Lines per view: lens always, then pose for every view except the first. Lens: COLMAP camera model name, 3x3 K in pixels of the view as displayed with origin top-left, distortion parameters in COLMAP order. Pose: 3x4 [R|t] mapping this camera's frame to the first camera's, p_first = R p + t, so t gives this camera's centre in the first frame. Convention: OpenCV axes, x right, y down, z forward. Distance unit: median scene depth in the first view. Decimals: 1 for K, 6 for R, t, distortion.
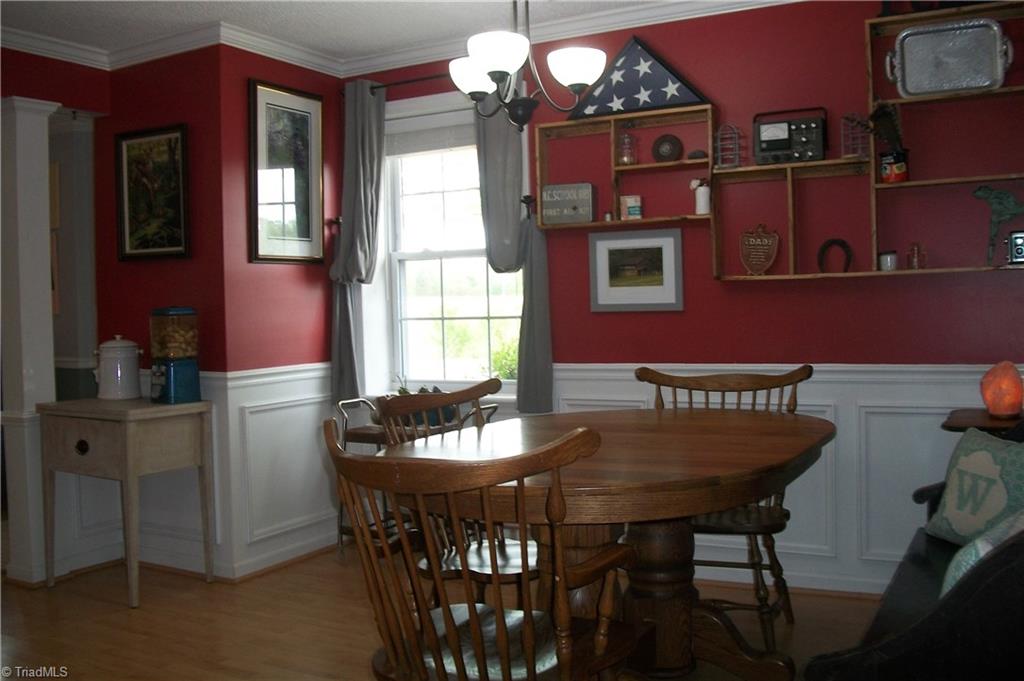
lens RADIAL K [[988.0, 0, 494.3], [0, 988.0, 325.4], [0, 0, 1]] dist [-0.160704, 0.079430]
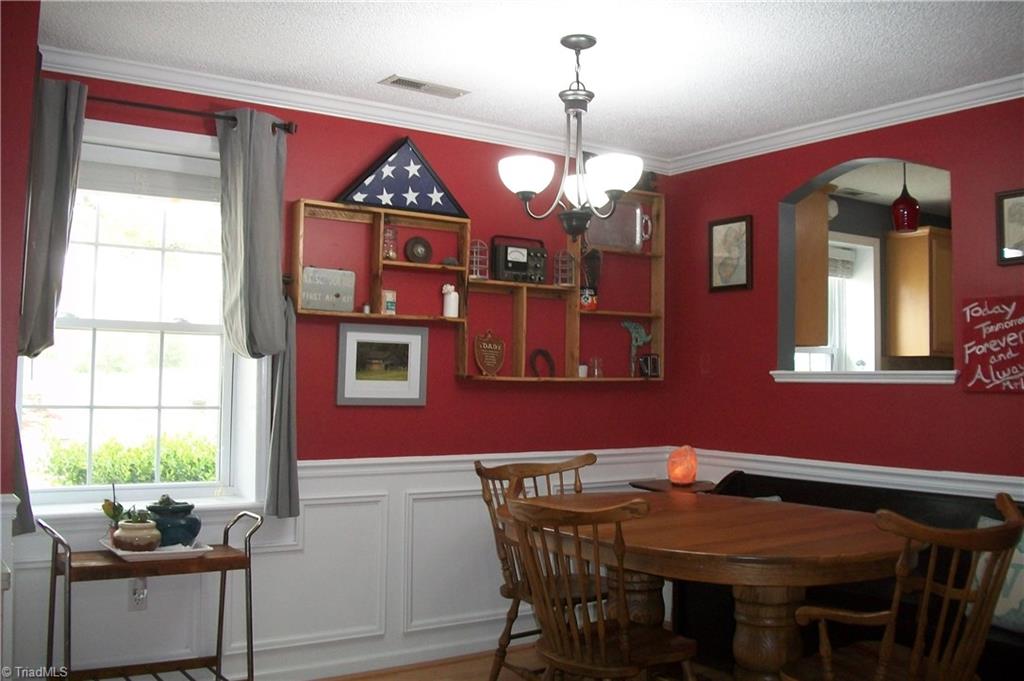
lens RADIAL K [[988.0, 0, 494.3], [0, 988.0, 325.4], [0, 0, 1]] dist [-0.160704, 0.079430]
pose [[0.430755, 0.079487, 0.898961, -0.724256], [-0.010656, 0.996492, -0.083005, -0.013642], [-0.902406, 0.026176, 0.430091, 0.470039]]
